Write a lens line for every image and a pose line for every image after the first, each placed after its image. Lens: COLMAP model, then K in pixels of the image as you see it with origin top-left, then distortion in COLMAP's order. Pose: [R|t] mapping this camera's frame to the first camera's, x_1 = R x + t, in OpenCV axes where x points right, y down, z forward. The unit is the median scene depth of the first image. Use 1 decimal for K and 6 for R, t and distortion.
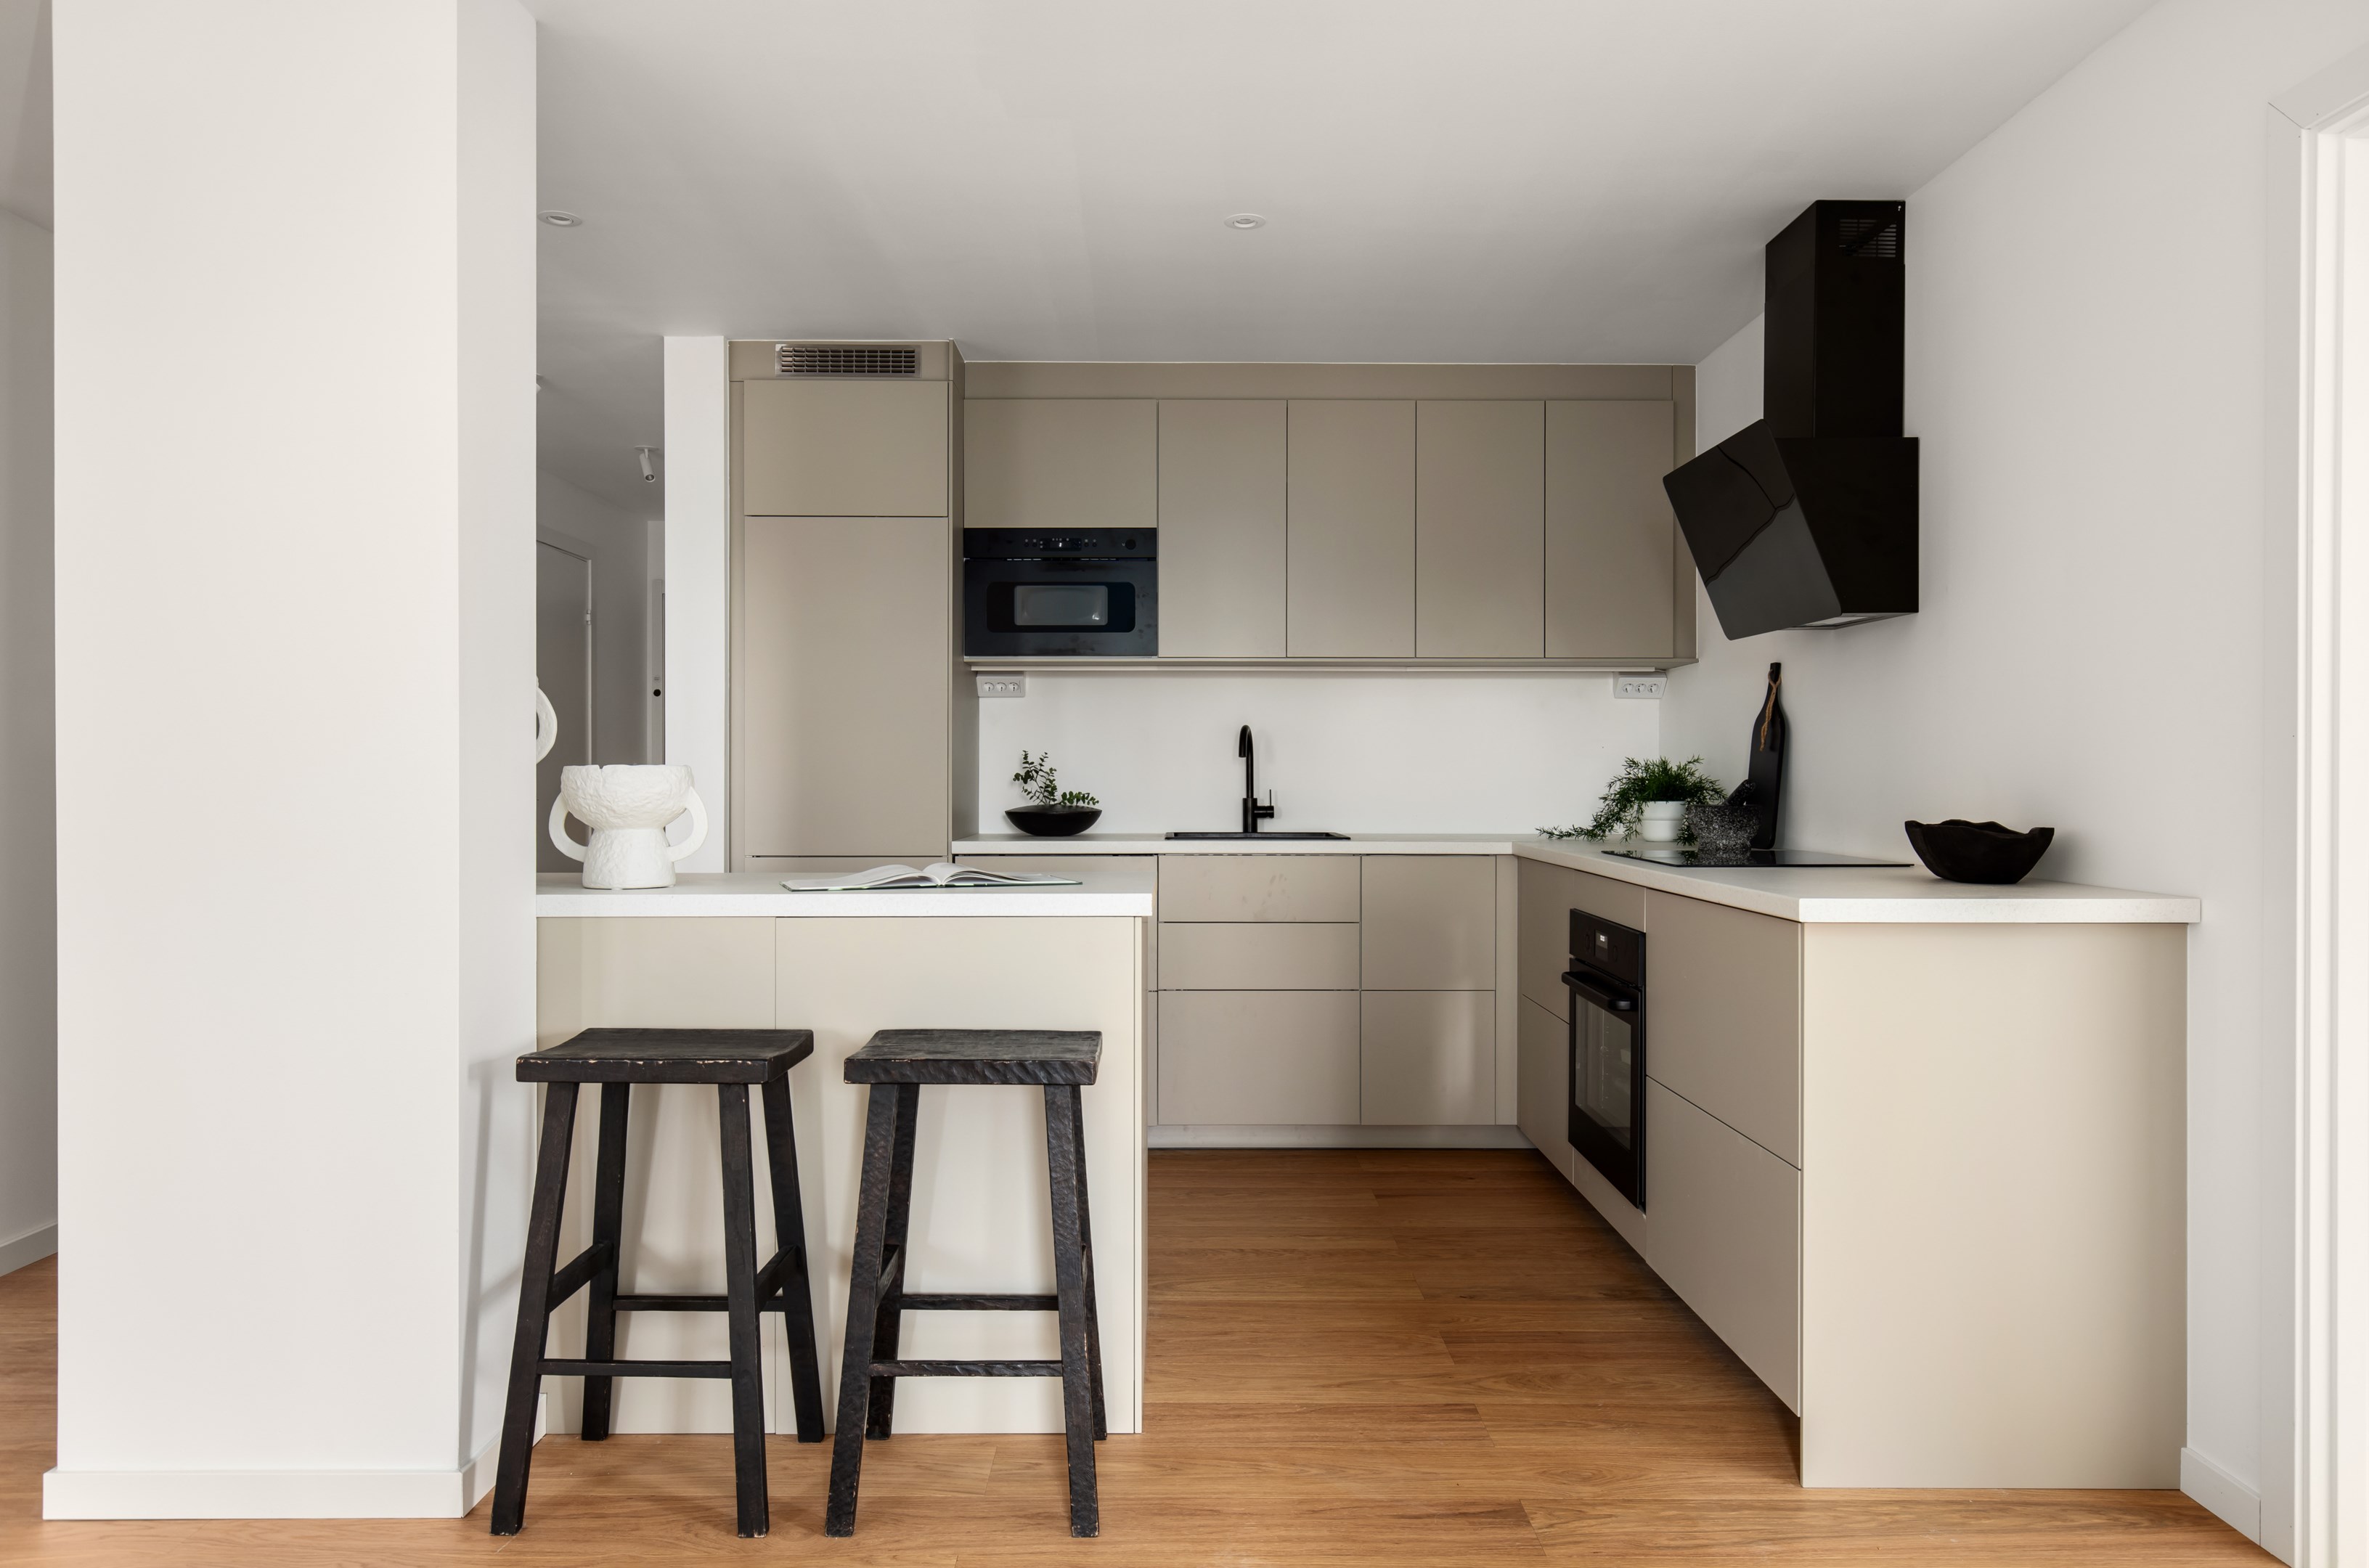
lens RADIAL K [[1547.6, 0, 1176.9], [0, 1547.6, 779.7], [0, 0, 1]] dist [-0.001263, -0.000418]
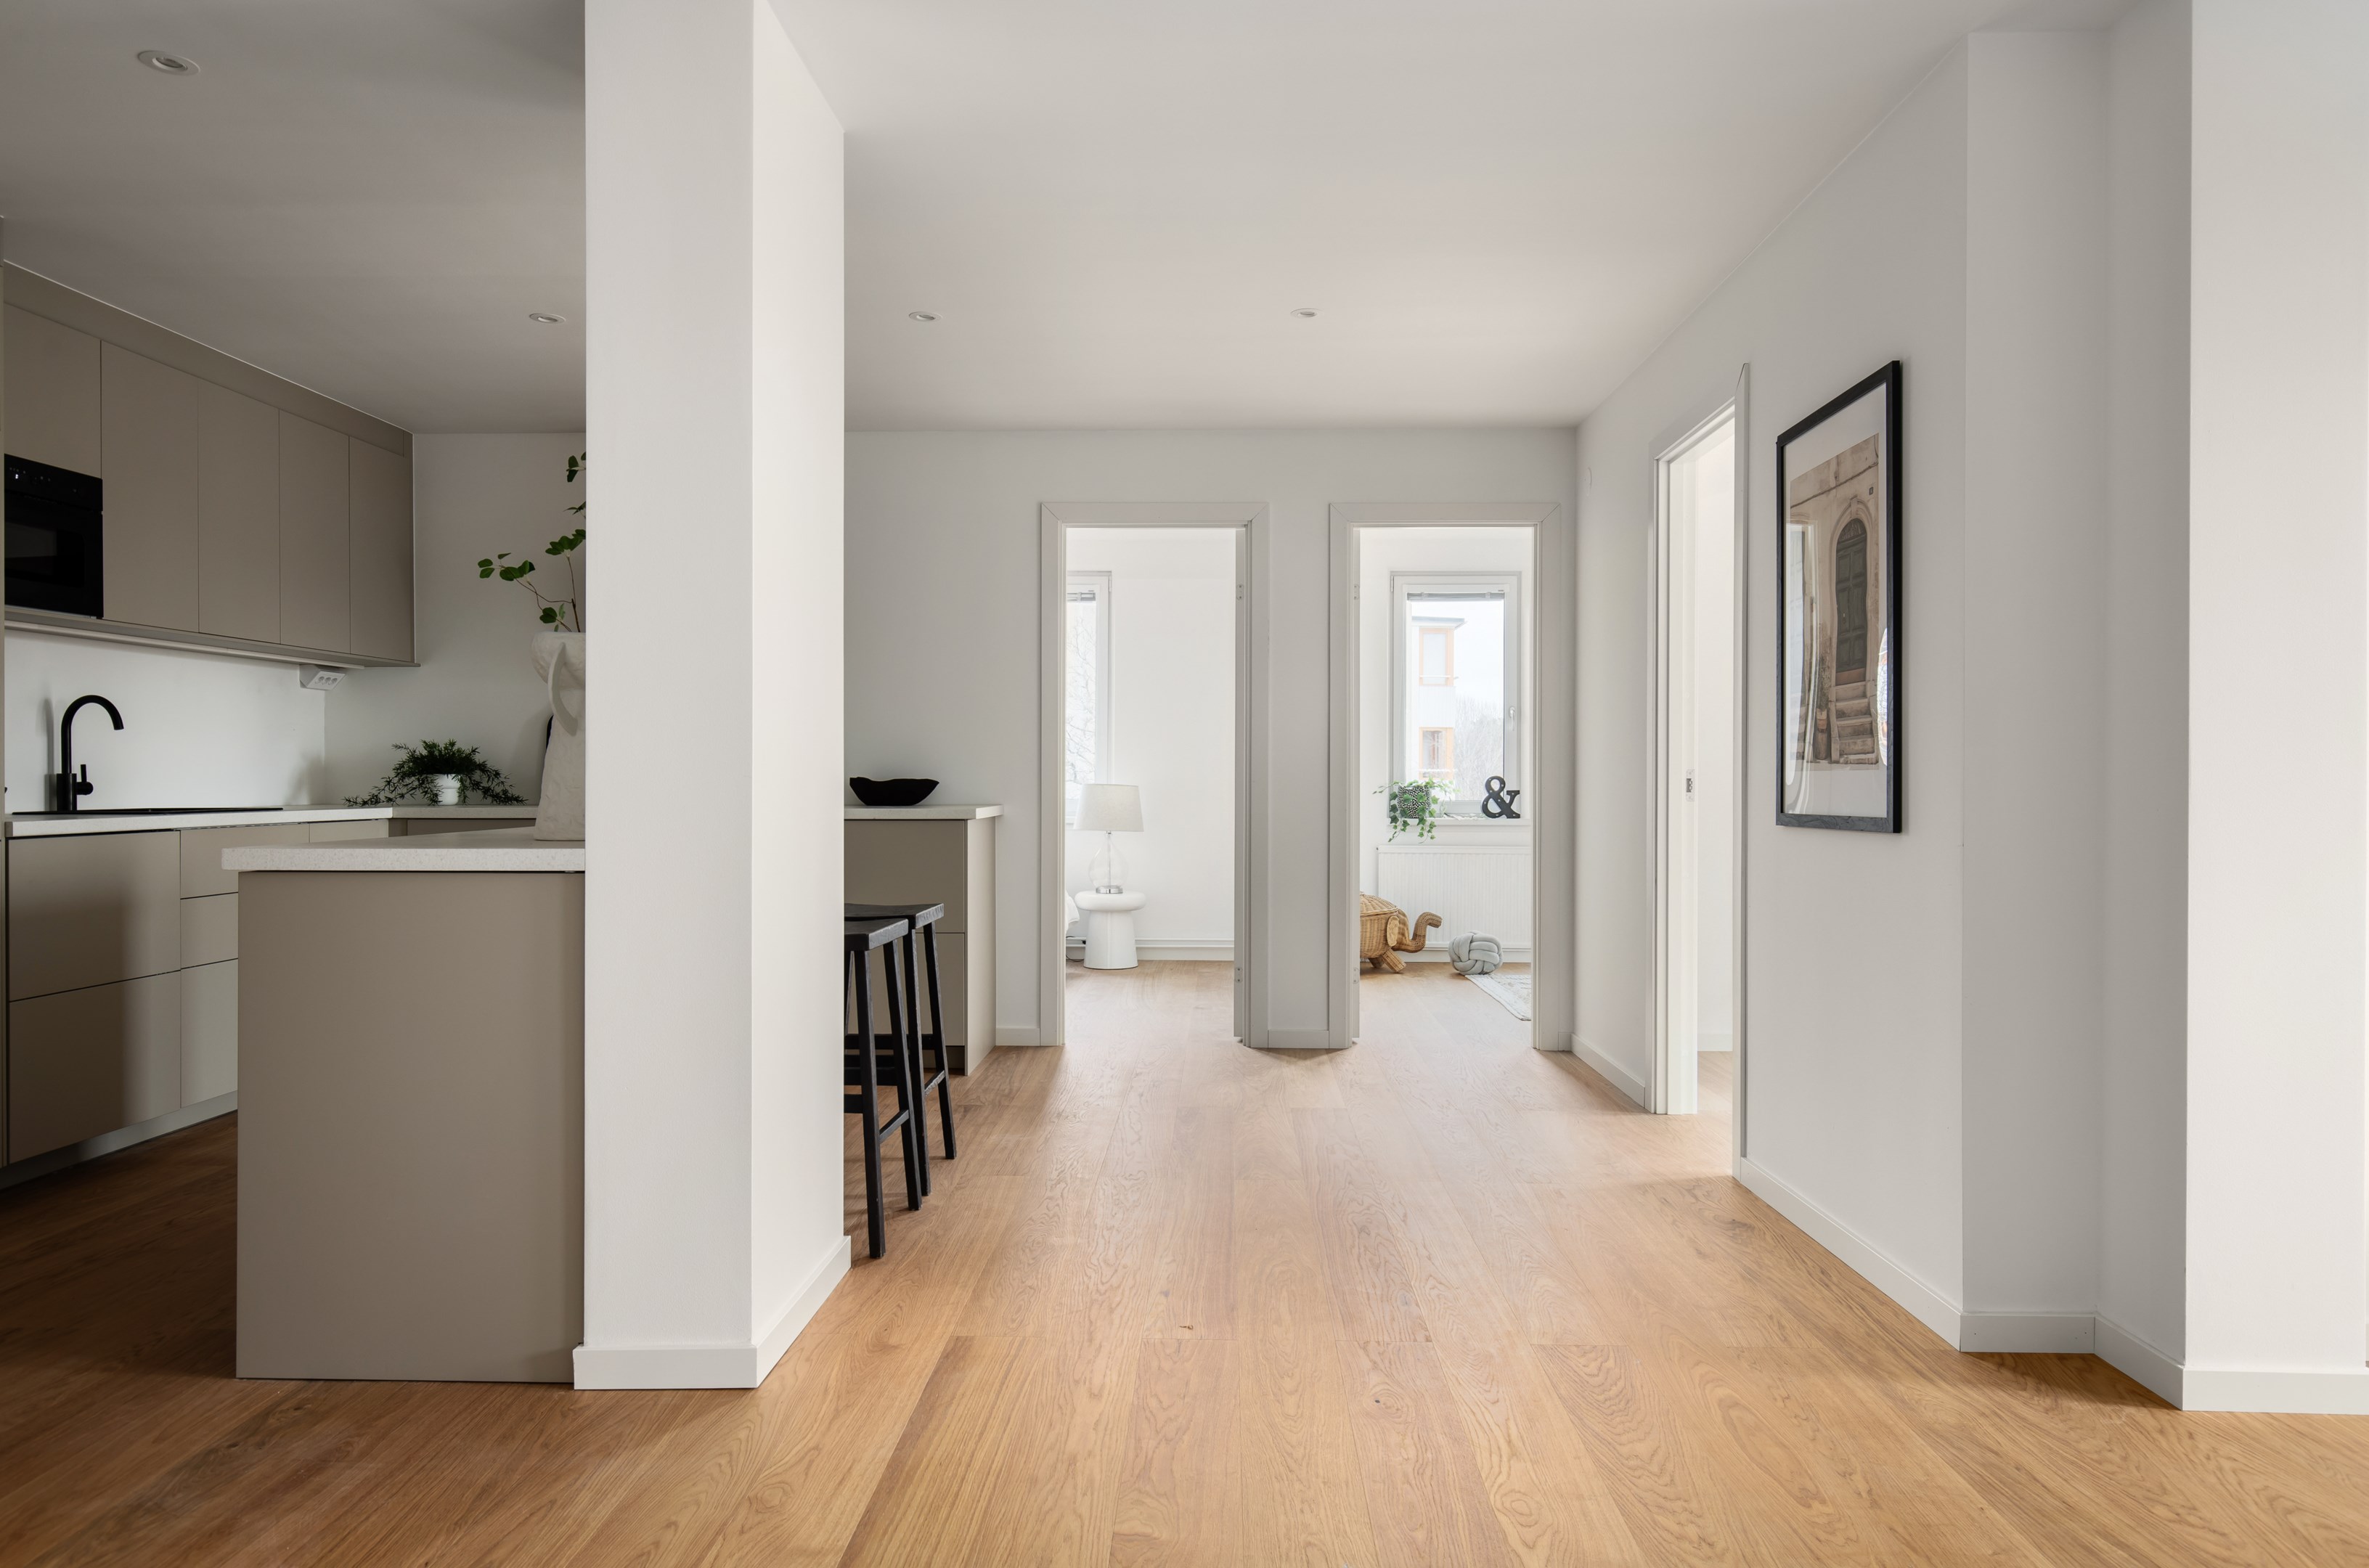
lens RADIAL K [[1475.0, 0, 1184.5], [0, 1475.0, 784.0], [0, 0, 1]] dist [0.001607, 0.000447]
pose [[0.035459, -0.008488, 0.999335, -0.872677], [0.002429, 0.999962, 0.008407, 0.013631], [-0.999368, 0.002129, 0.035479, 0.320721]]
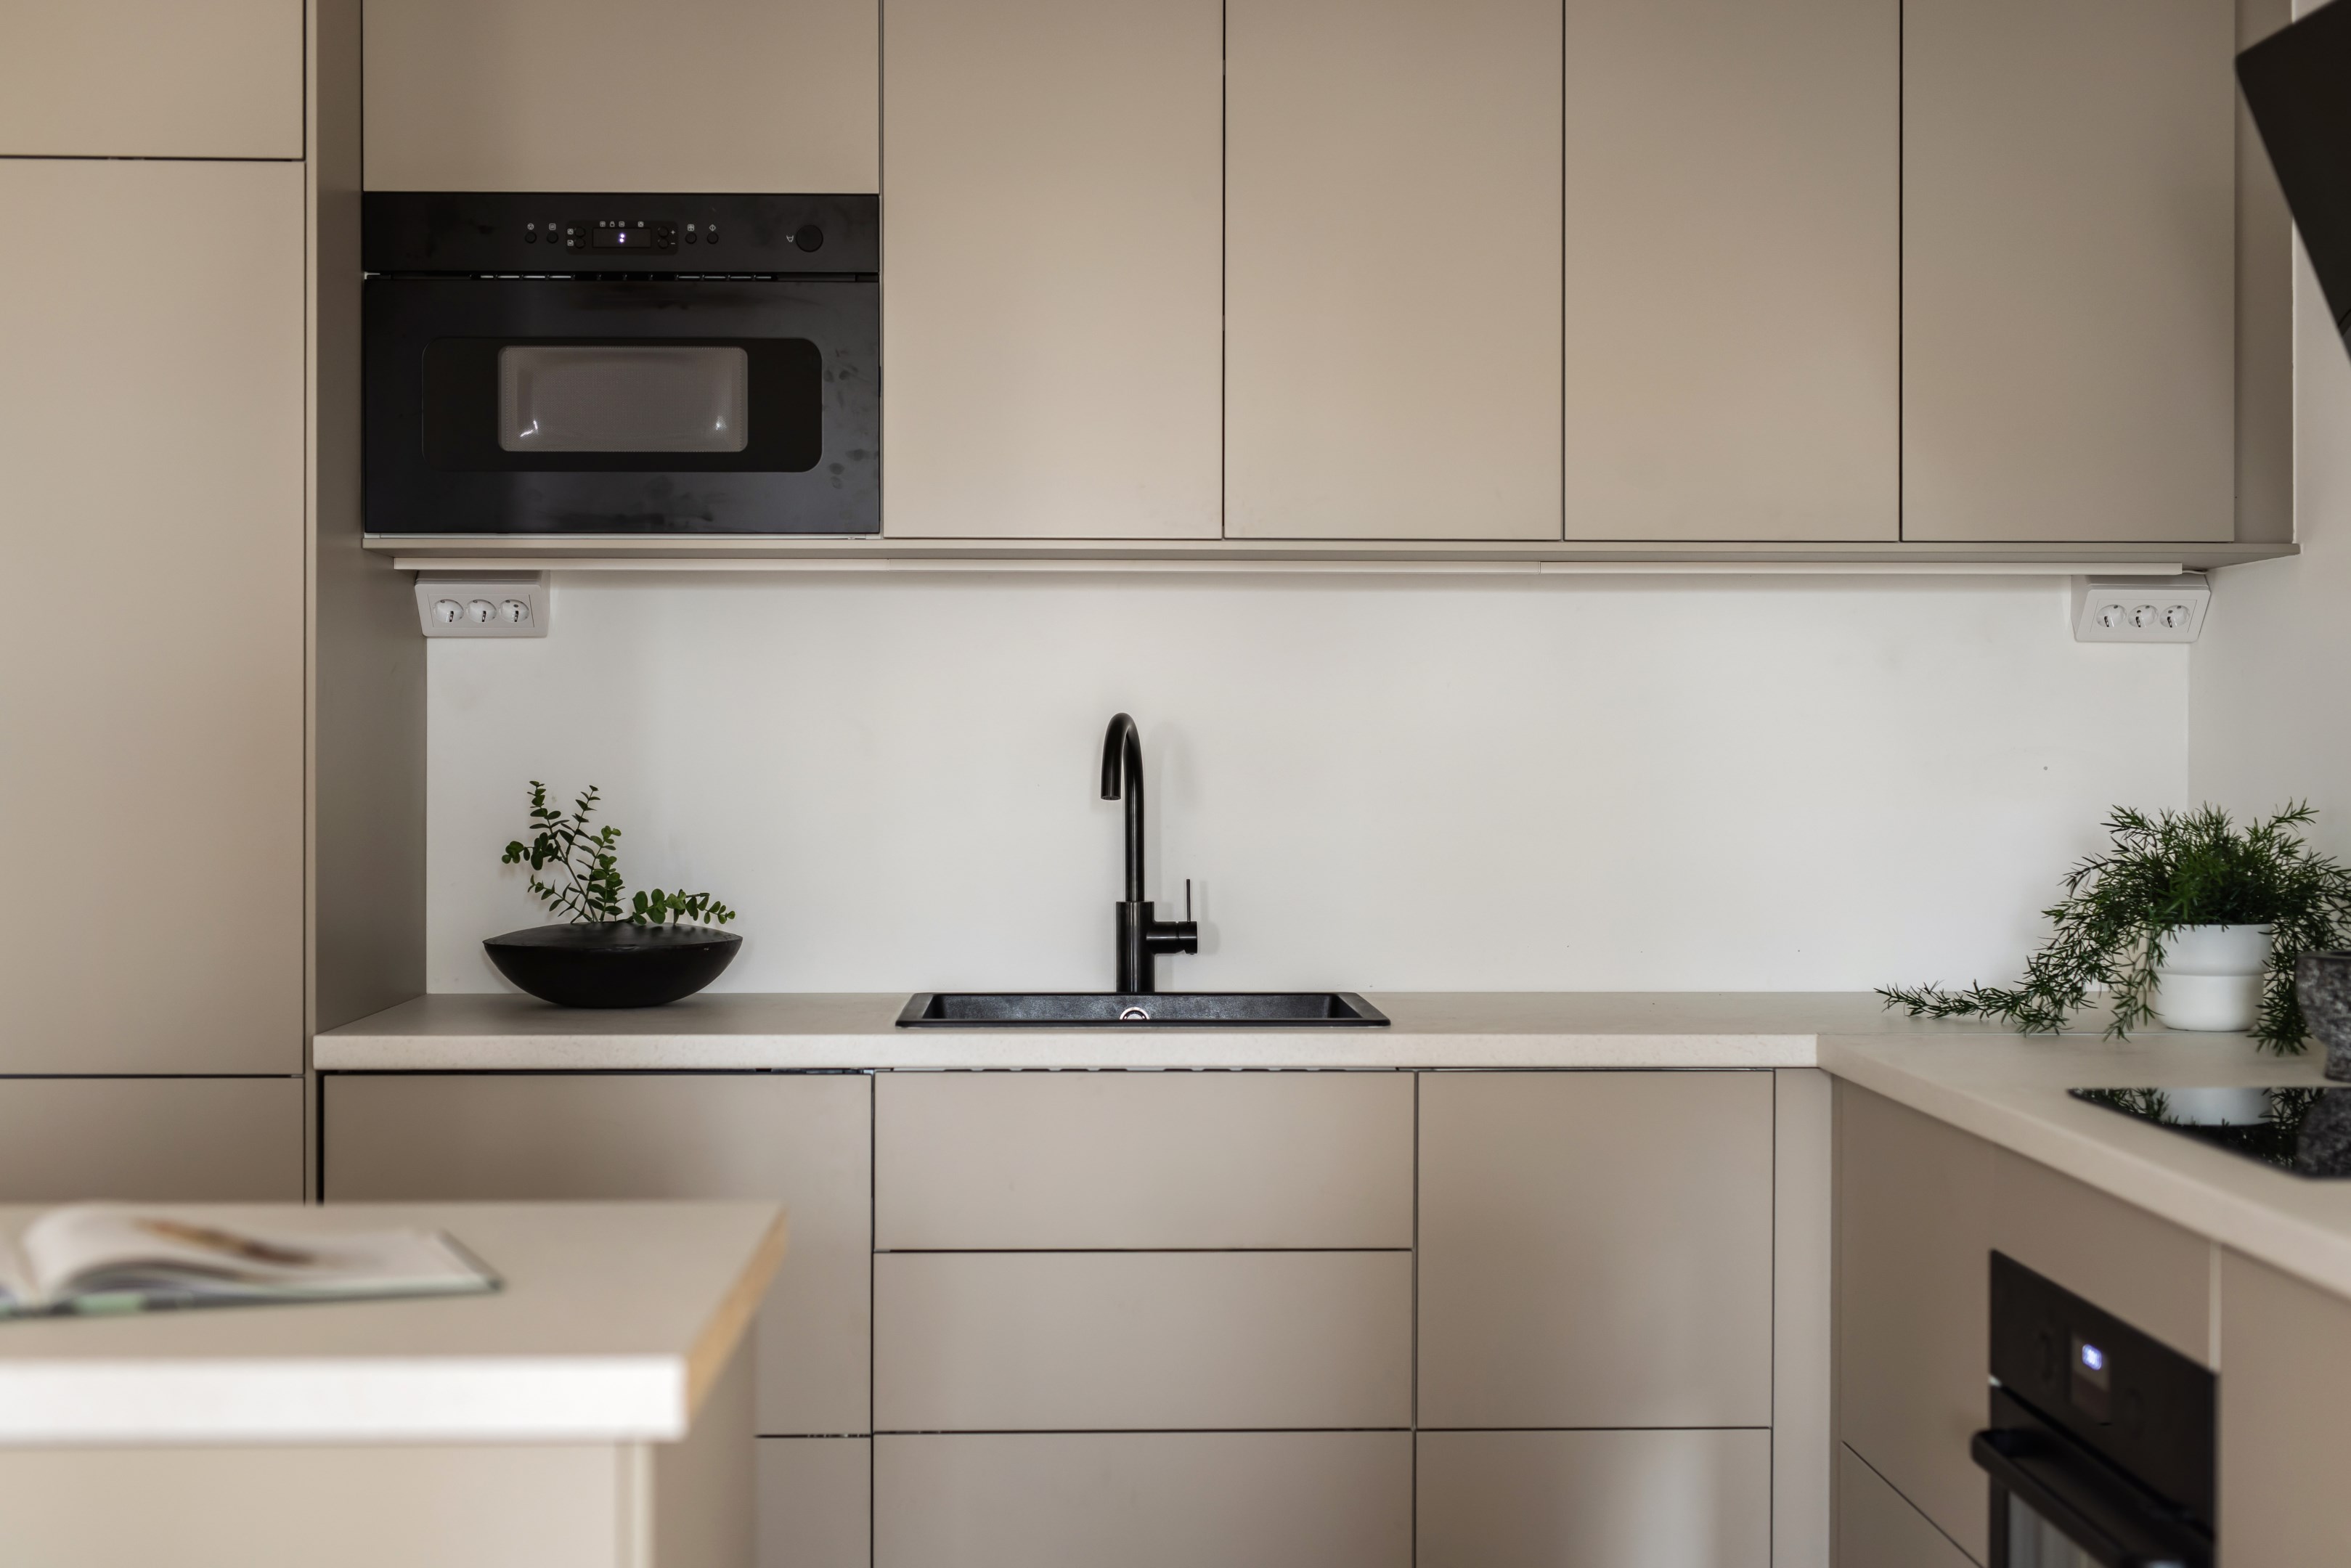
lens RADIAL K [[3306.7, 0, 1175.5], [0, 3306.7, 784.0], [0, 0, 1]] dist [-0.014307, 0.067897]
pose [[0.999542, -0.000124, 0.030257, 0.034643], [-0.000144, 0.999961, 0.008846, -0.026228], [-0.030257, -0.008846, 0.999503, 0.192318]]
